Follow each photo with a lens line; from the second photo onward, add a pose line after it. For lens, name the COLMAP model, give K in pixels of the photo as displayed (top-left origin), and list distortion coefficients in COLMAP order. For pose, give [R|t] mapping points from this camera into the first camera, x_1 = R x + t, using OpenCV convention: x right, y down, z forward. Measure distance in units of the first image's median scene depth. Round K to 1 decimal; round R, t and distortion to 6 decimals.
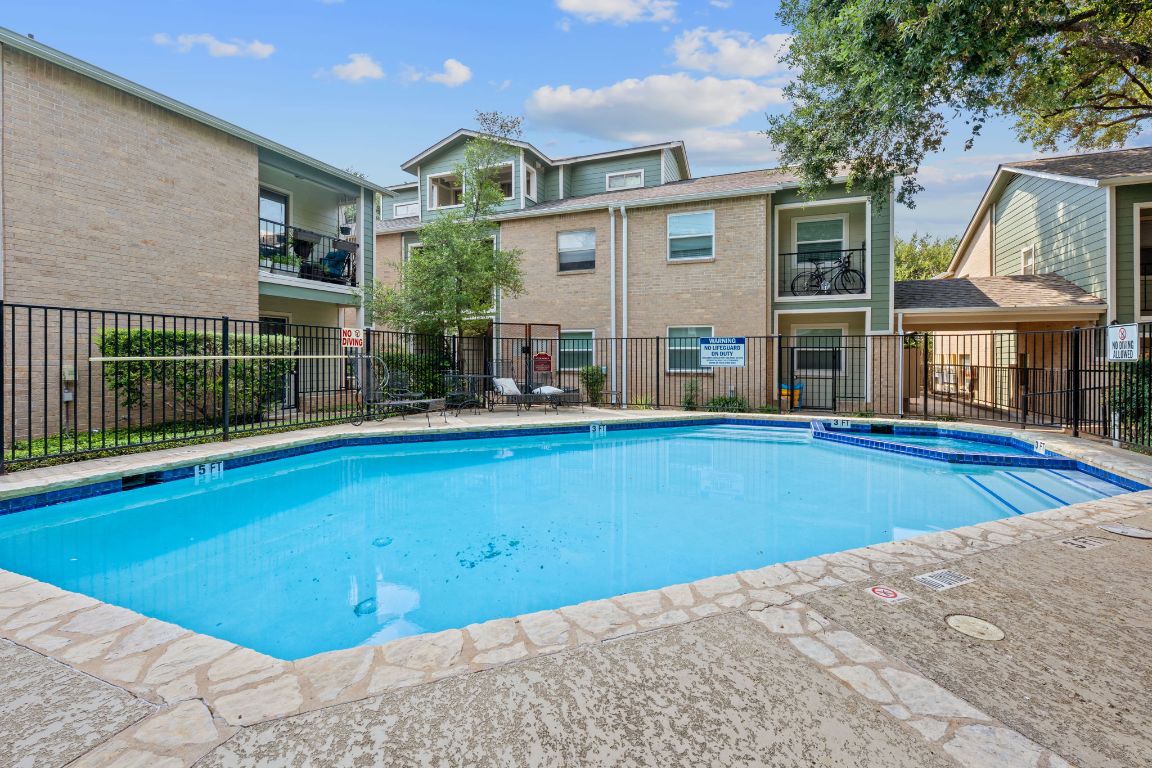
lens RADIAL K [[517.5, 0, 575.9], [0, 517.5, 357.5], [0, 0, 1]] dist [-0.008062, 0.000035]
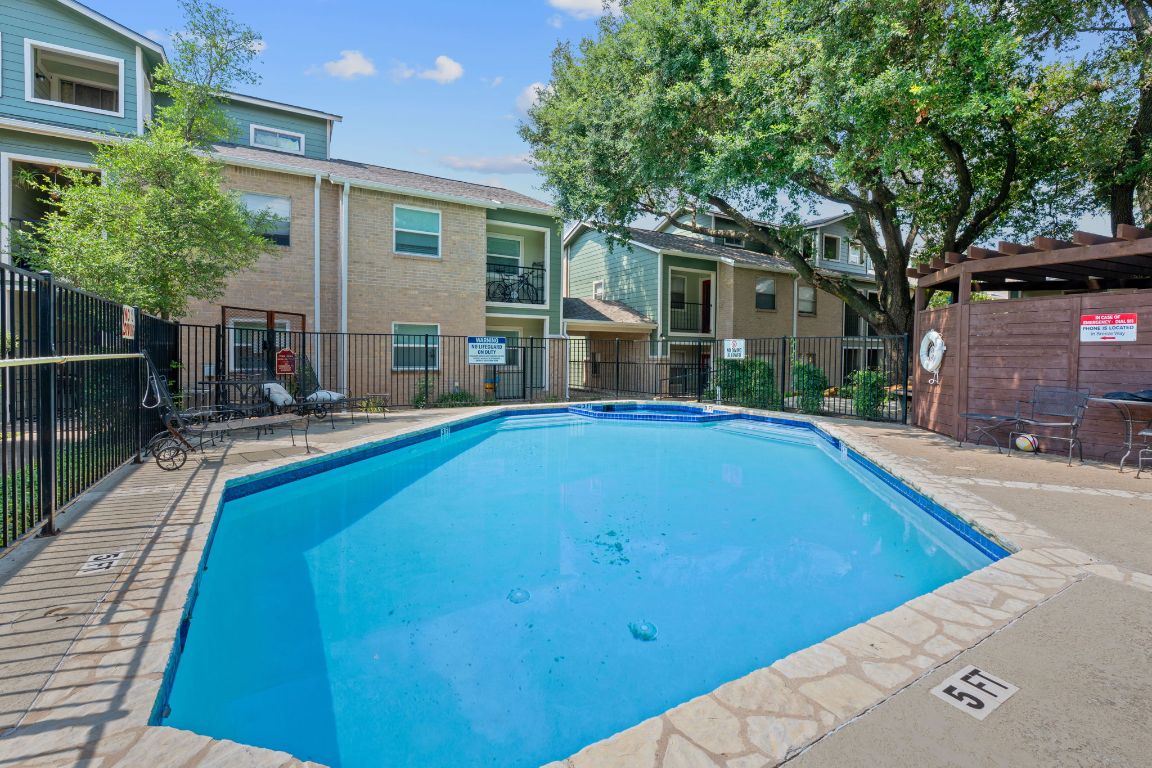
lens RADIAL K [[517.5, 0, 575.9], [0, 517.5, 357.5], [0, 0, 1]] dist [-0.008062, 0.000035]
pose [[0.606623, -0.001523, 0.794988, -0.386231], [-0.006317, 0.999957, 0.006736, -0.003761], [-0.794964, -0.009108, 0.606588, 0.162392]]
